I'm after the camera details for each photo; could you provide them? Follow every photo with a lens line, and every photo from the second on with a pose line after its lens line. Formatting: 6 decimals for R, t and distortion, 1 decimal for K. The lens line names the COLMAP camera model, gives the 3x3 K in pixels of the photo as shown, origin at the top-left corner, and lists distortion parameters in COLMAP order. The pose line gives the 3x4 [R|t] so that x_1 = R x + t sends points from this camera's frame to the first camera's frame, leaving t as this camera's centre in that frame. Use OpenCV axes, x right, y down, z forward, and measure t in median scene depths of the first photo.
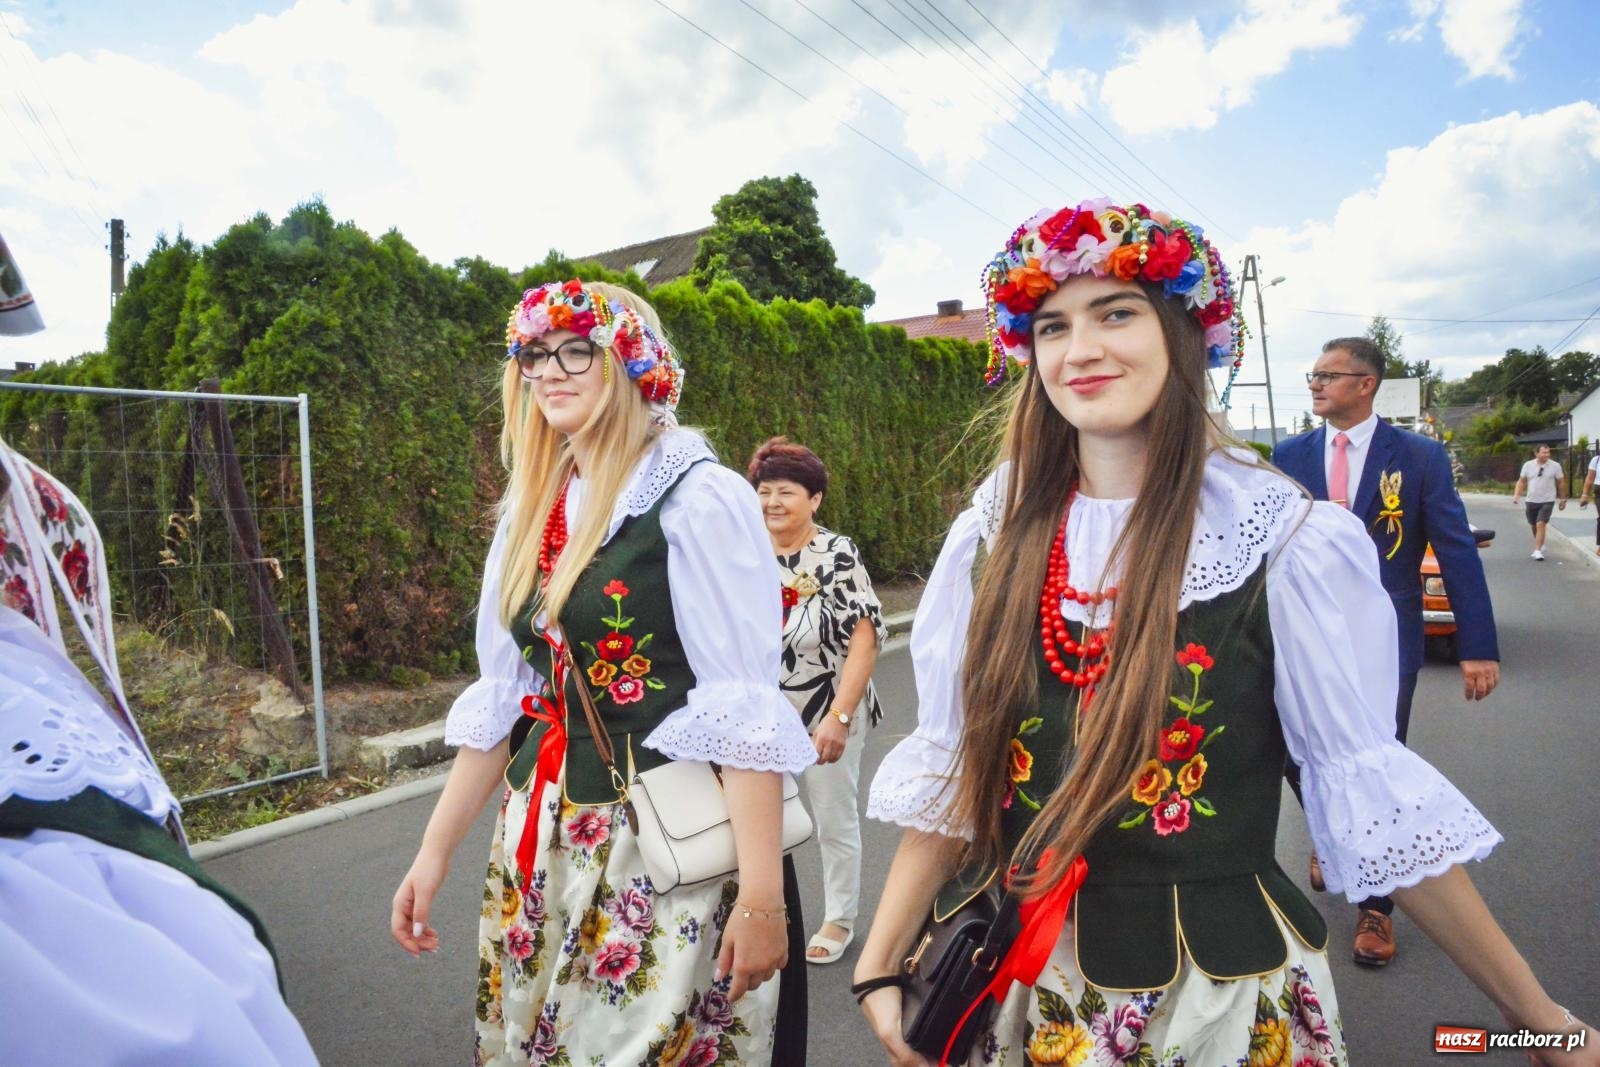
lens RADIAL K [[1096.4, 0, 800.9], [0, 1096.4, 534.5], [0, 0, 1]] dist [-0.135856, 0.113559]
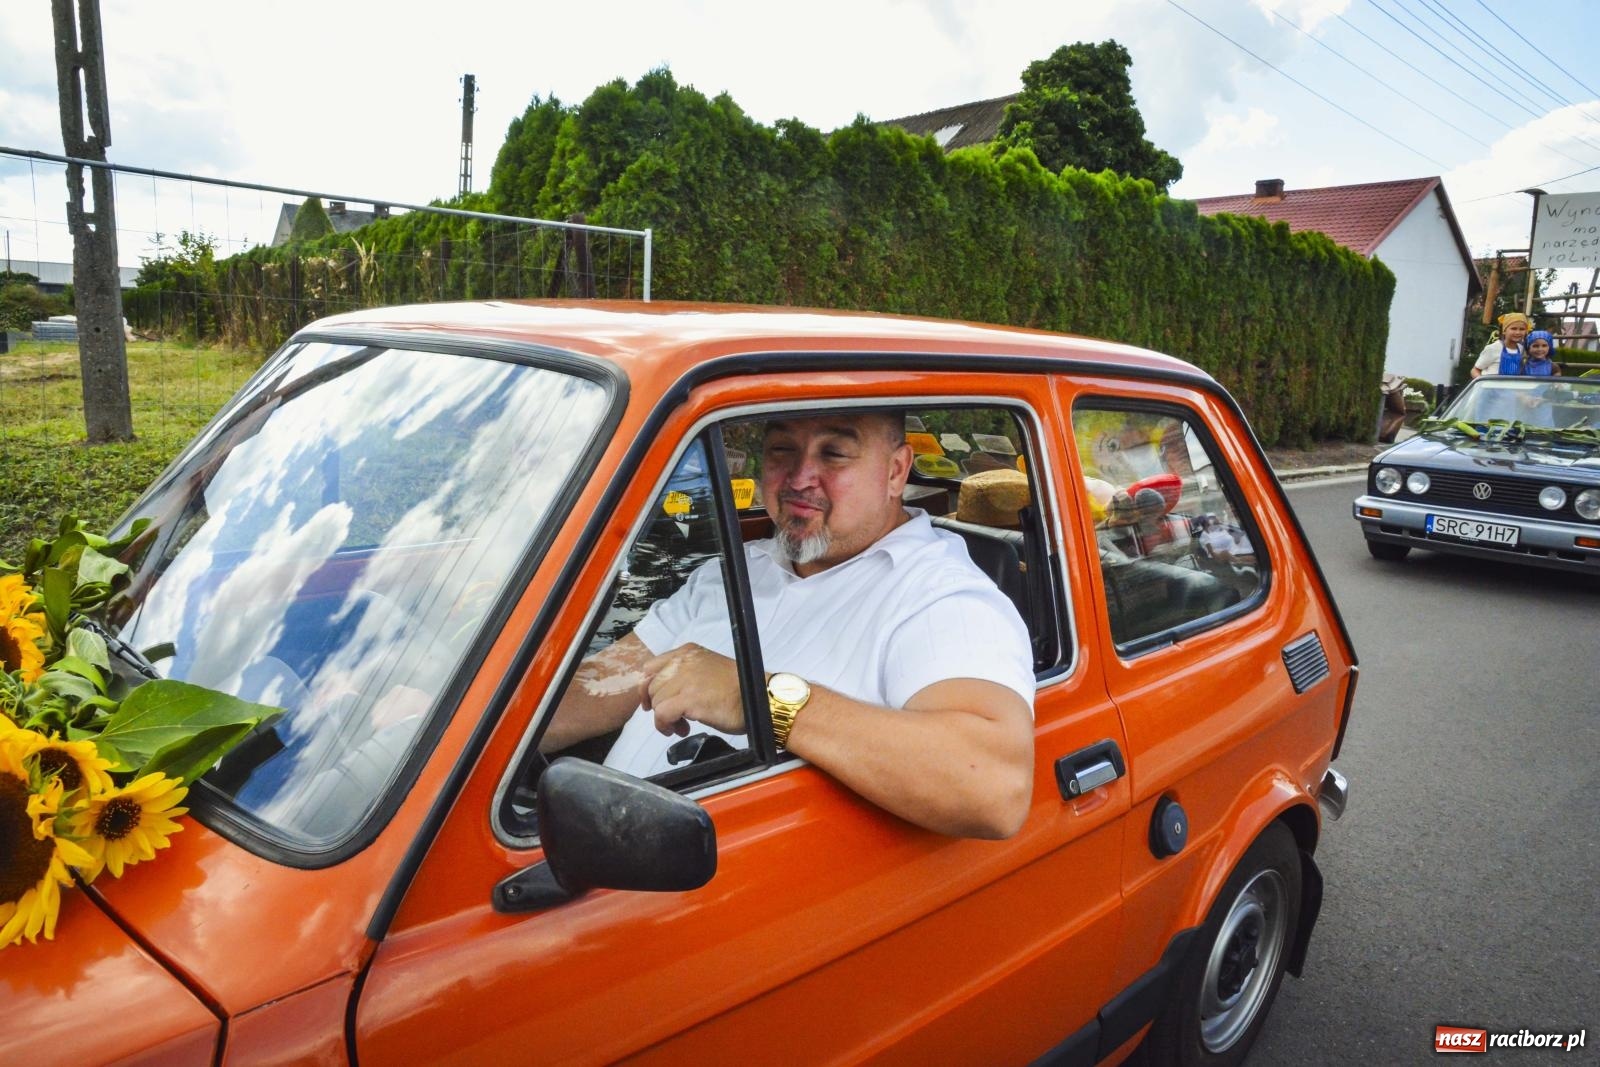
lens RADIAL K [[1096.4, 0, 800.9], [0, 1096.4, 534.5], [0, 0, 1]] dist [-0.135856, 0.113559]
pose [[0.963010, 0.109828, -0.246067, 0.027267], [-0.080407, 0.988689, 0.126604, 0.025688], [0.257189, -0.102136, 0.960949, -0.108404]]
